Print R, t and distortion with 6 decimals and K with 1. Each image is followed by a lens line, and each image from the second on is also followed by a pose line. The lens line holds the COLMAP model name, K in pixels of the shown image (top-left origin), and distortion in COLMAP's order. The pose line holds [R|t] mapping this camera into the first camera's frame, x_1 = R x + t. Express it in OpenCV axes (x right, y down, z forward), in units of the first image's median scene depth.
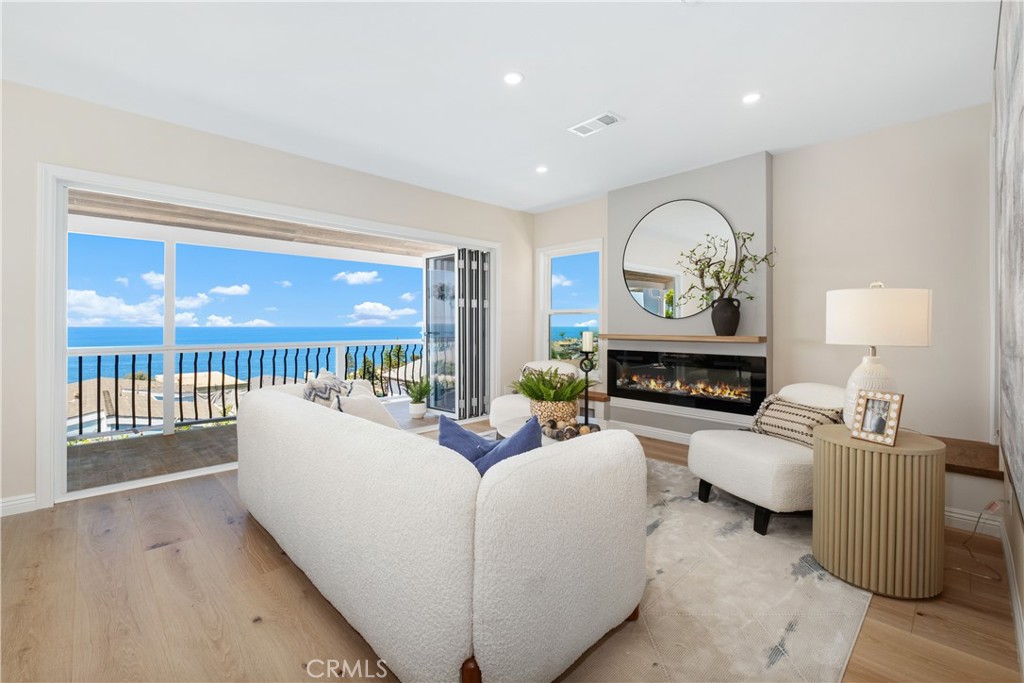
lens RADIAL K [[445.4, 0, 515.5], [0, 445.4, 327.8], [0, 0, 1]] dist [0.003028, -0.005732]
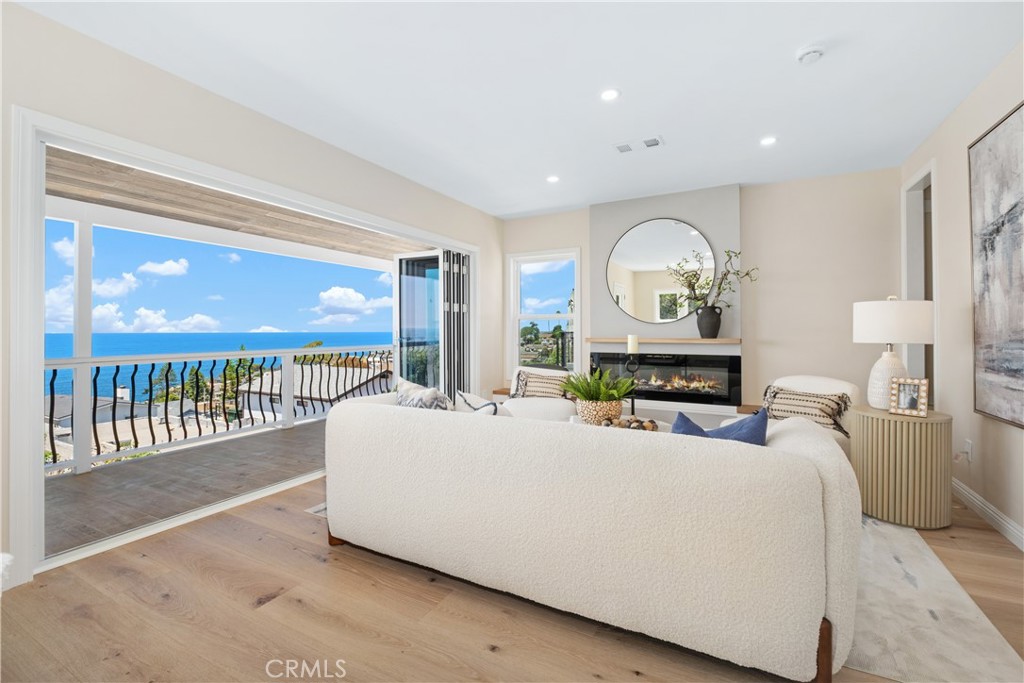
lens RADIAL K [[445.4, 0, 508.4], [0, 445.4, 333.8], [0, 0, 1]] dist [0.003028, -0.005732]
pose [[0.951615, -0.005347, 0.307247, -0.360116], [0.004939, 0.999986, 0.002107, 0.001095], [-0.307254, -0.000487, 0.951628, 0.048460]]
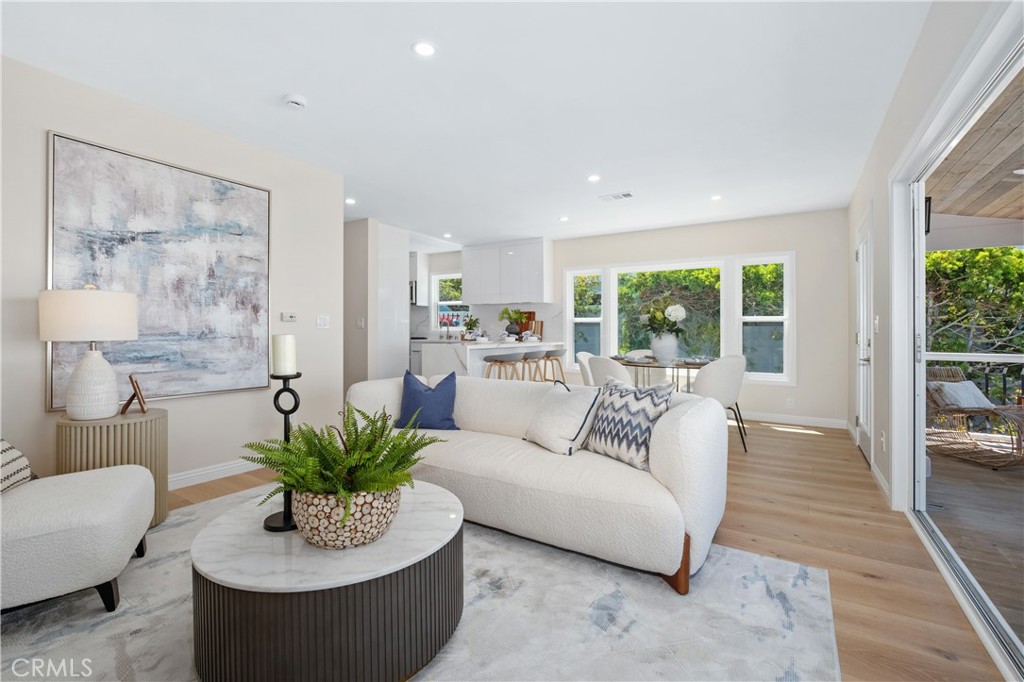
lens RADIAL K [[445.4, 0, 495.1], [0, 445.4, 329.2], [0, 0, 1]] dist [0.003028, -0.005732]
pose [[-0.981413, -0.006912, -0.191781, 0.008930], [-0.007123, 0.999975, 0.000413, 0.000744], [0.191774, 0.001771, -0.981438, 1.218284]]
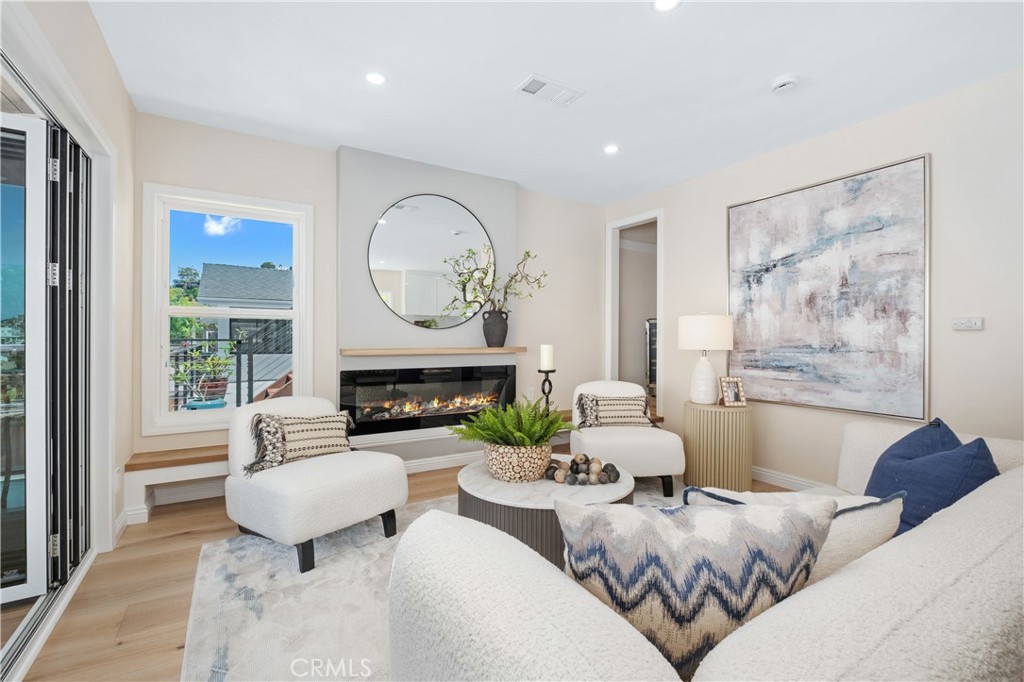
lens RADIAL K [[445.4, 0, 512.6], [0, 445.4, 344.4], [0, 0, 1]] dist [0.003028, -0.005732]
pose [[0.226586, -0.012672, 0.973909, -0.500921], [0.001503, 0.999919, 0.012661, -0.001847], [-0.973990, -0.001405, 0.226586, 0.699466]]
